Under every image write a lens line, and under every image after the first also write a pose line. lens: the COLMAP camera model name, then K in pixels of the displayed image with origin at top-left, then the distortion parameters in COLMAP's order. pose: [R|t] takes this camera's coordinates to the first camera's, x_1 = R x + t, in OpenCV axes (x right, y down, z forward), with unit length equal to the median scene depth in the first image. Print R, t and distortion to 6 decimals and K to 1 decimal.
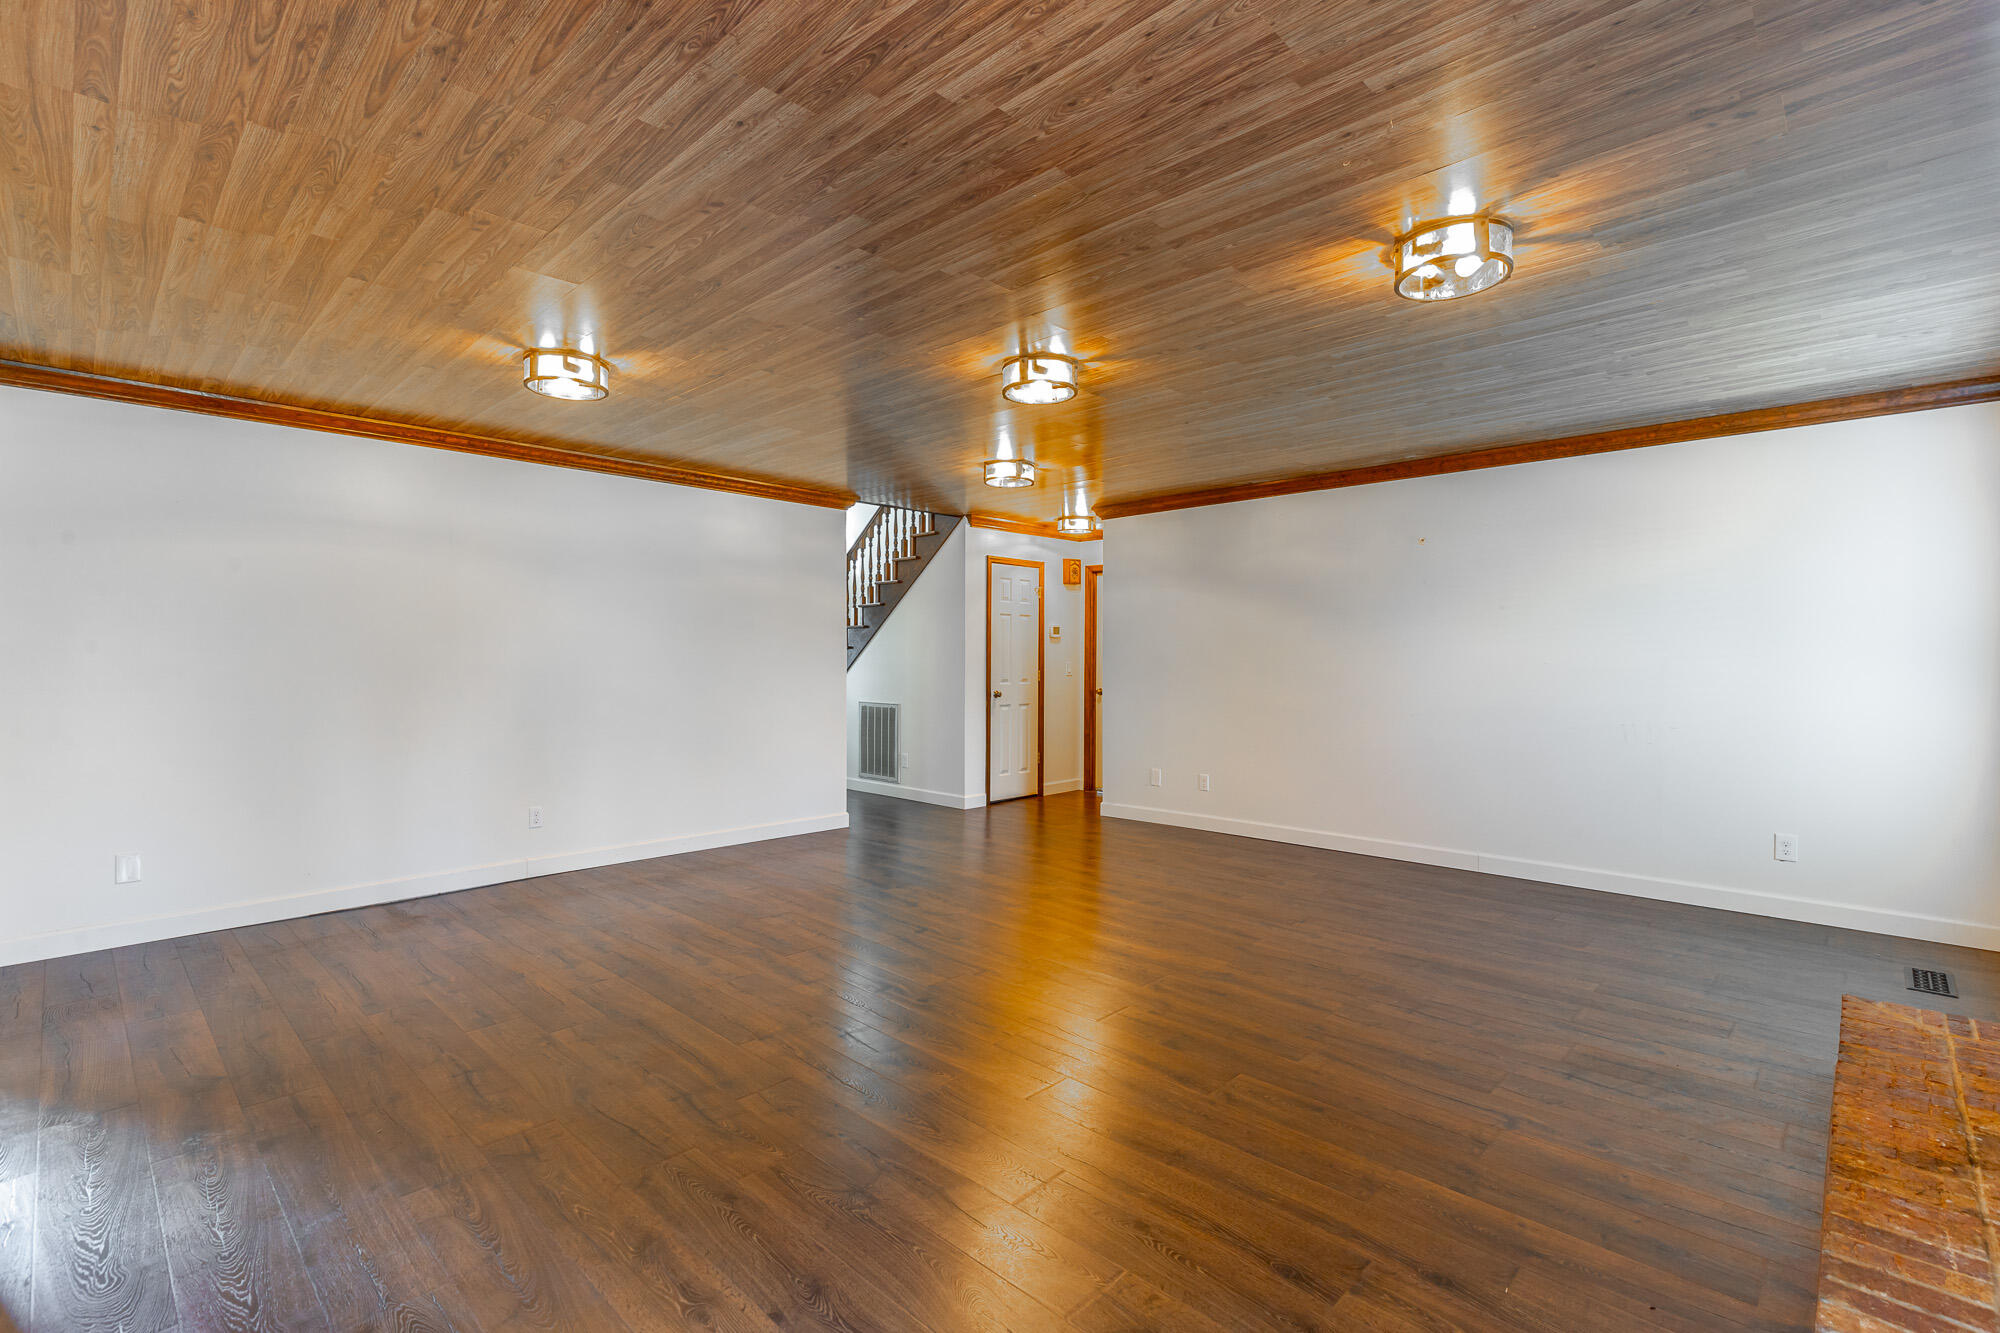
lens RADIAL K [[888.2, 0, 1020.7], [0, 888.2, 656.3], [0, 0, 1]] dist [-0.001500, -0.000135]
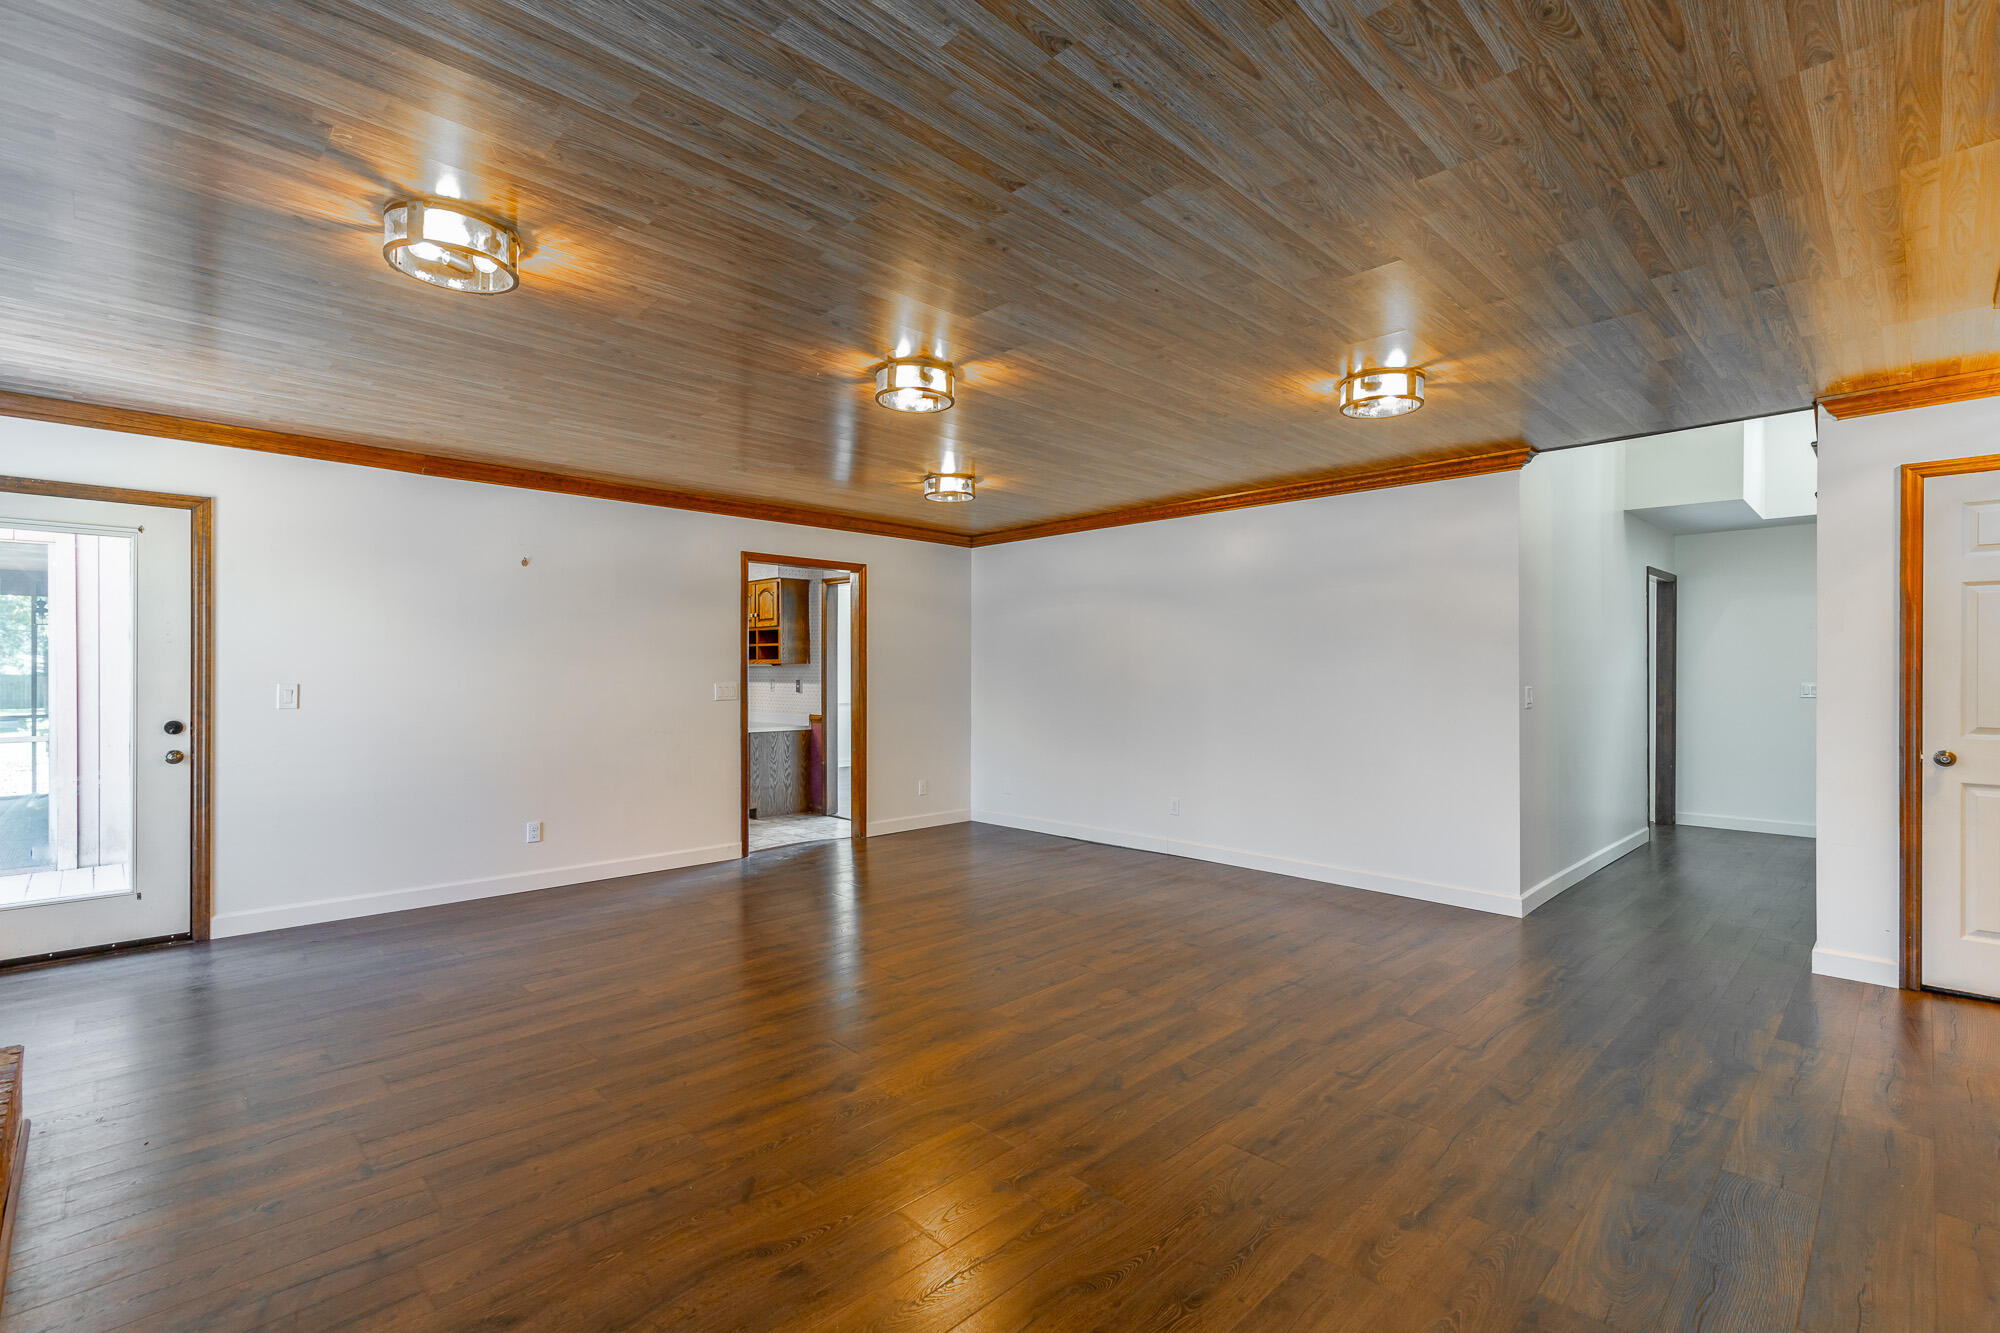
lens RADIAL K [[899.6, 0, 1000.0], [0, 899.6, 666.5], [0, 0, 1]] dist [0.005388, 0.000493]
pose [[-0.034415, -0.010078, -0.999357, 0.917564], [0.000090, 0.999949, -0.010087, 0.000004], [0.999408, -0.000437, -0.034412, 1.046694]]
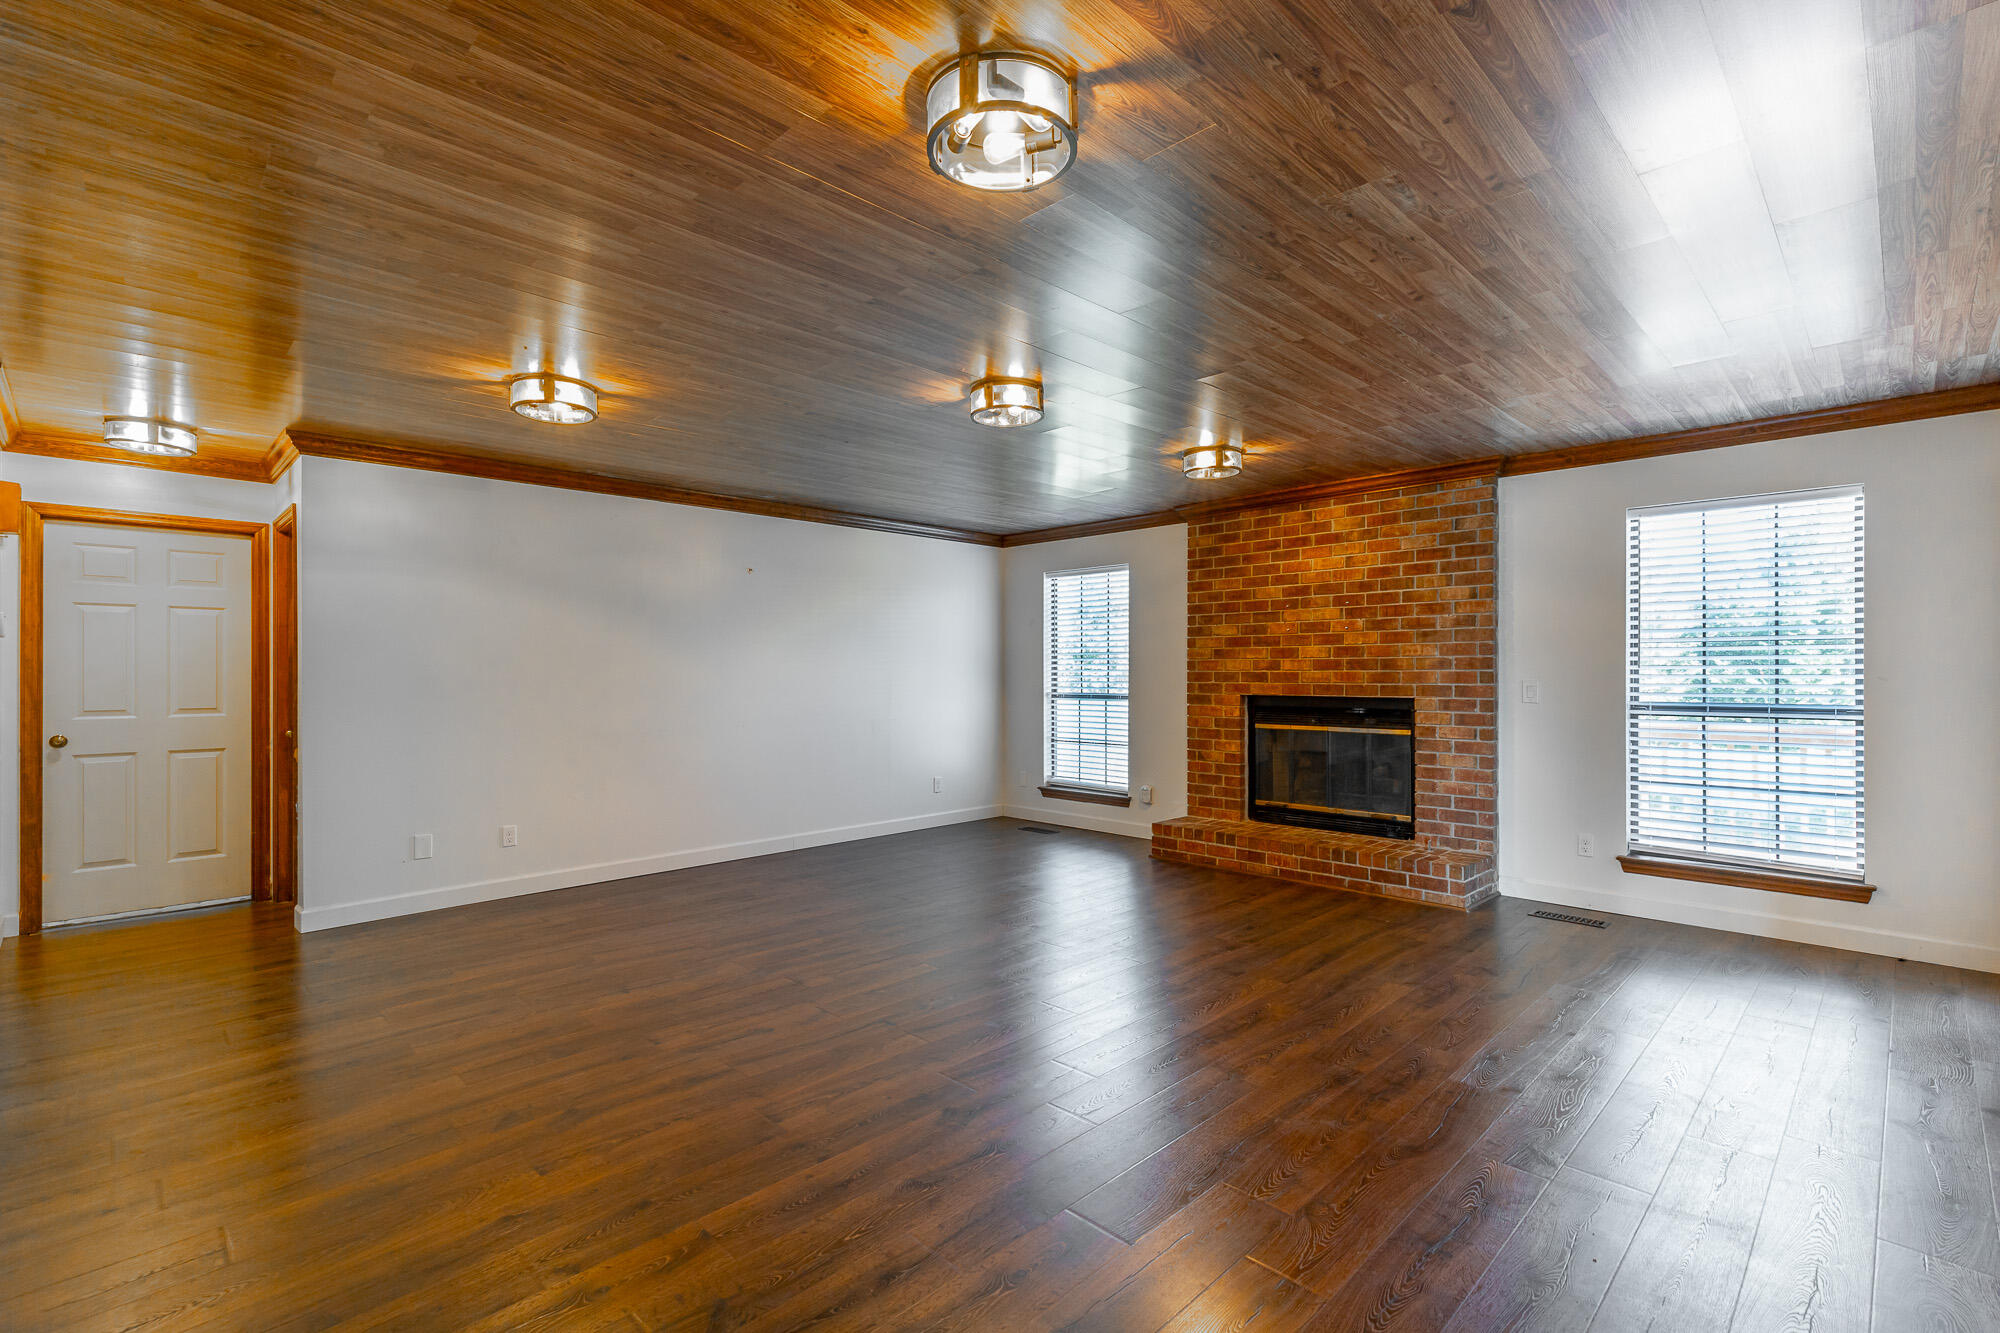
lens RADIAL K [[899.6, 0, 1000.0], [0, 899.6, 666.5], [0, 0, 1]] dist [0.005388, 0.000493]
pose [[0.041786, 0.000390, 0.999126, -0.939940], [-0.001058, 0.999999, -0.000346, -0.007849], [-0.999126, -0.001043, 0.041787, 0.900487]]
